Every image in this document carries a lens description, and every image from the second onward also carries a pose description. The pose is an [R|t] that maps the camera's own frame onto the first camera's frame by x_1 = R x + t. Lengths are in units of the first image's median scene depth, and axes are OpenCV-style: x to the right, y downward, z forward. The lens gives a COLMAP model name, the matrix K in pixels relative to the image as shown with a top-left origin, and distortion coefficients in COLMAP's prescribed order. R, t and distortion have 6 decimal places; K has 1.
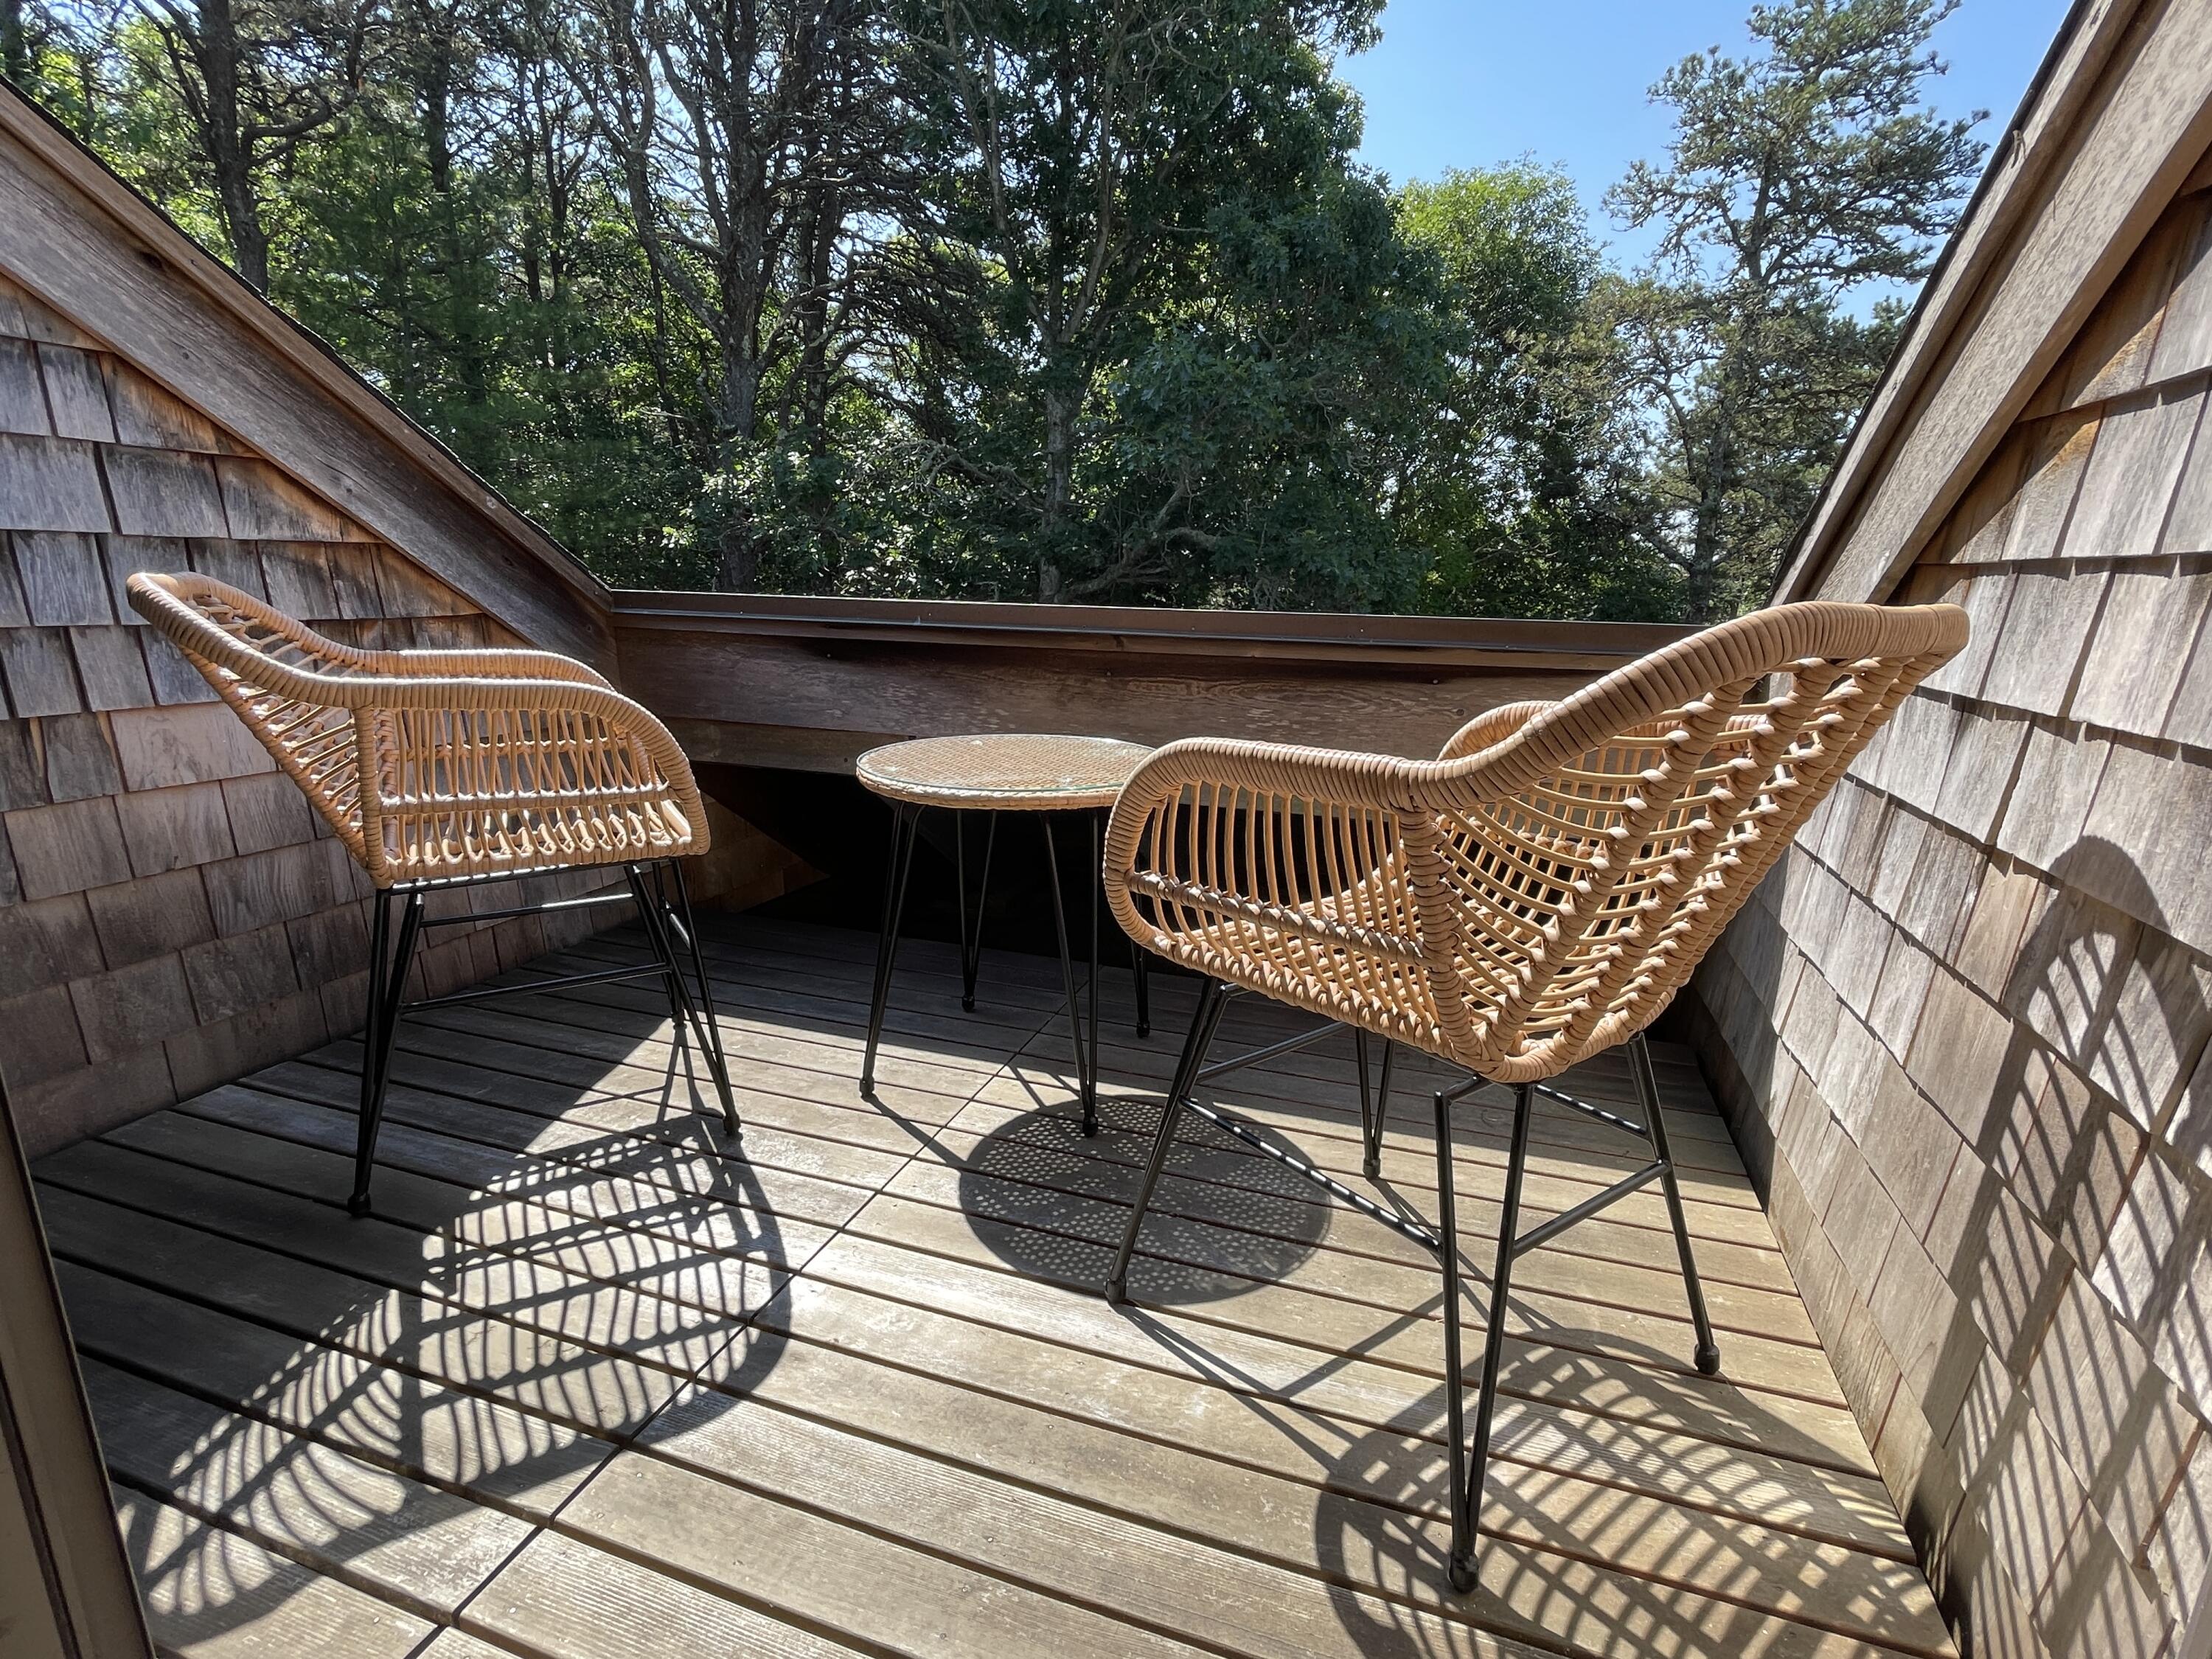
lens RADIAL K [[1085.5, 0, 1106.0], [0, 1085.5, 829.5], [0, 0, 1]] dist [-0.032689, 0.022052]
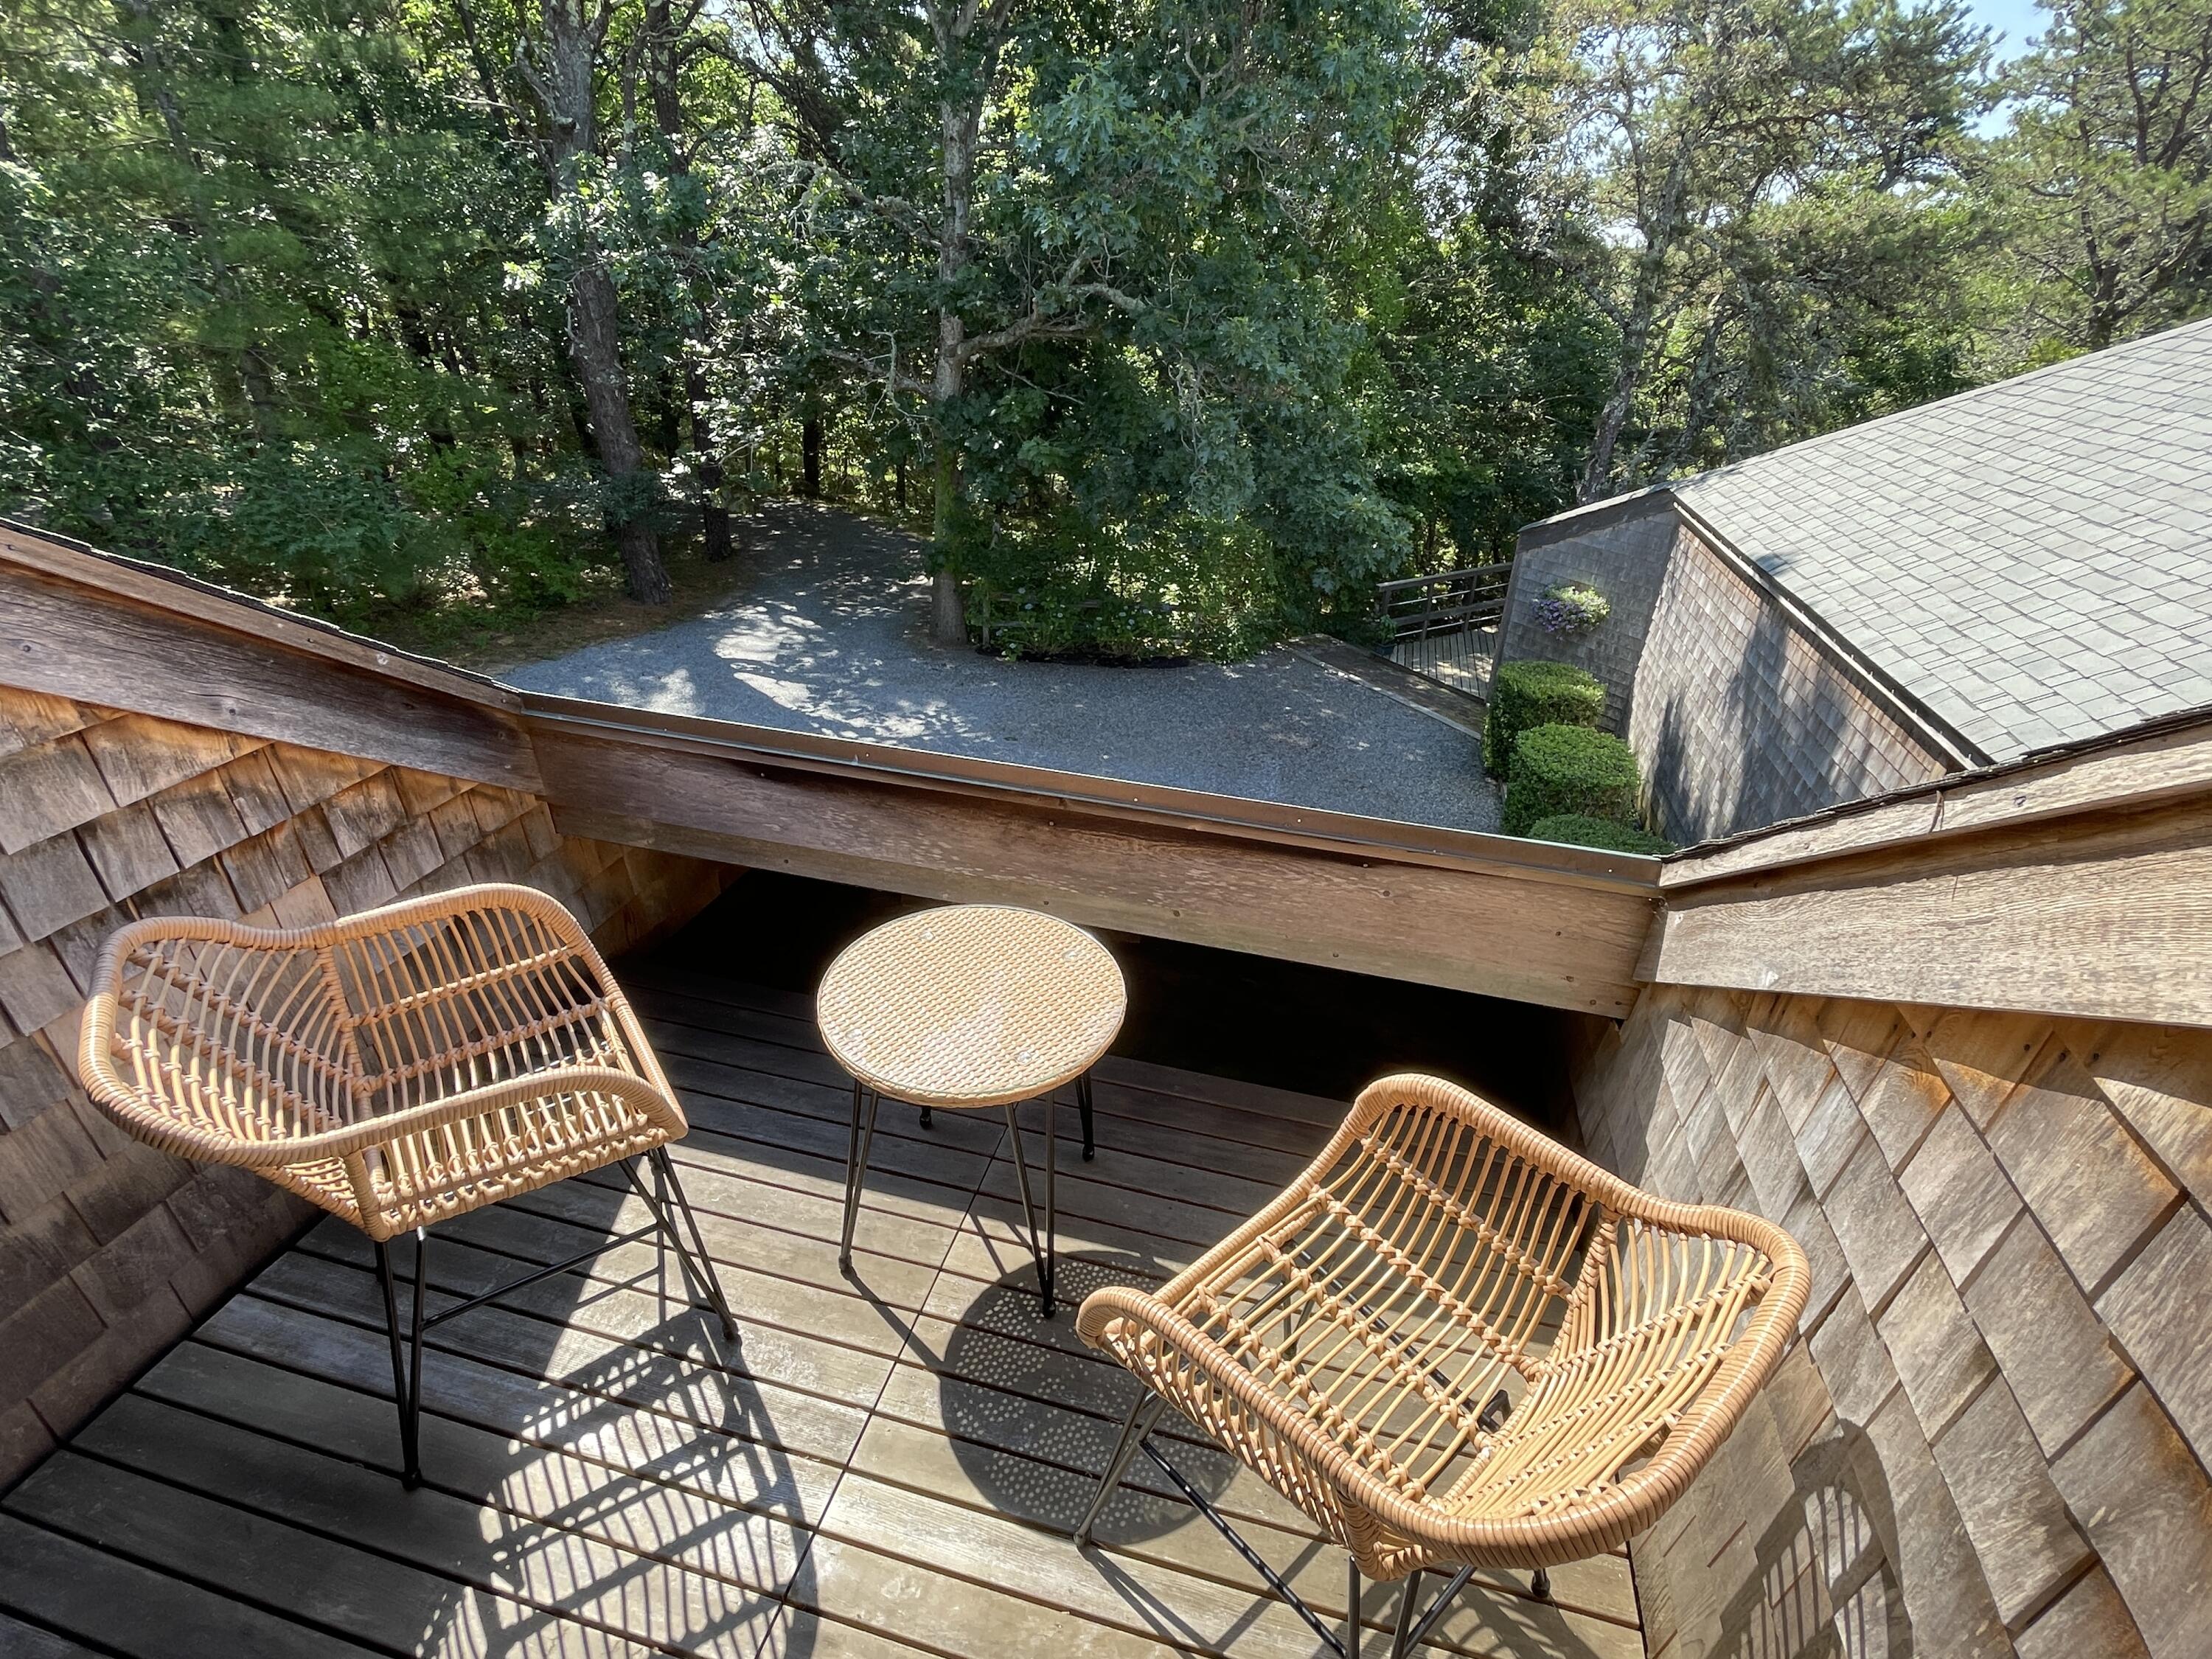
lens RADIAL K [[1085.5, 0, 1106.0], [0, 1085.5, 829.5], [0, 0, 1]] dist [-0.032689, 0.022052]
pose [[0.996479, -0.019804, 0.081470, -0.040303], [-0.002372, 0.964655, 0.263506, -0.564240], [-0.083809, -0.262771, 0.961211, 0.027296]]
